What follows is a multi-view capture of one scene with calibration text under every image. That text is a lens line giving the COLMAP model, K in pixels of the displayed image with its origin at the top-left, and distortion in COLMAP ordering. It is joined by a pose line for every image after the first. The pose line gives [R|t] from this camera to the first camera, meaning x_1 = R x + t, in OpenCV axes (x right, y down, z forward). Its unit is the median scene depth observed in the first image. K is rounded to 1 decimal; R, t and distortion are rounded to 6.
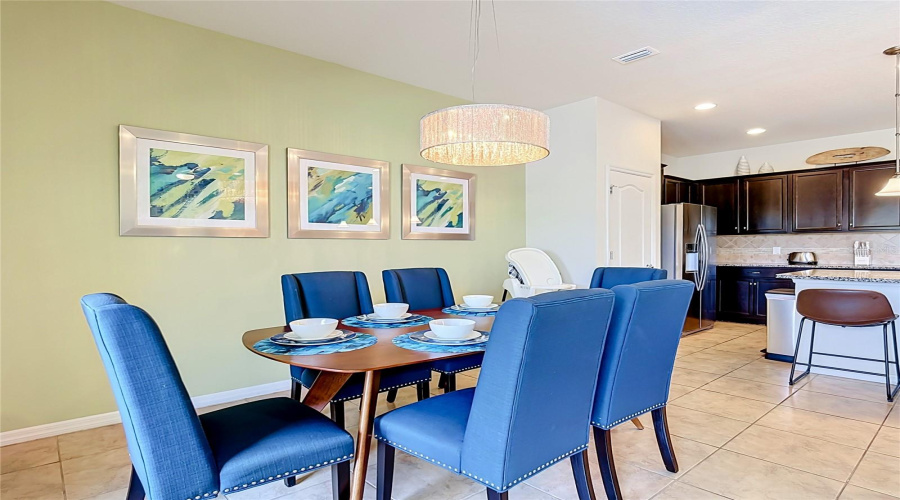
lens RADIAL K [[480.9, 0, 450.0], [0, 480.9, 250.0], [0, 0, 1]] dist [-0.028124, -0.000160]
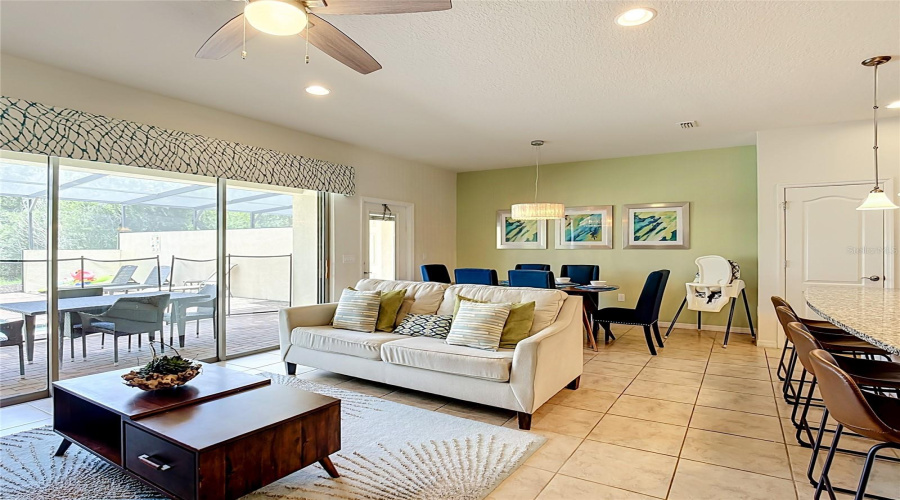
lens RADIAL K [[480.9, 0, 450.0], [0, 480.9, 250.0], [0, 0, 1]] dist [-0.028124, -0.000160]
pose [[0.277274, 0.007351, -0.960763, 1.300140], [-0.005070, 0.999968, 0.006188, -0.025501], [0.960777, 0.003155, 0.277303, -0.053173]]
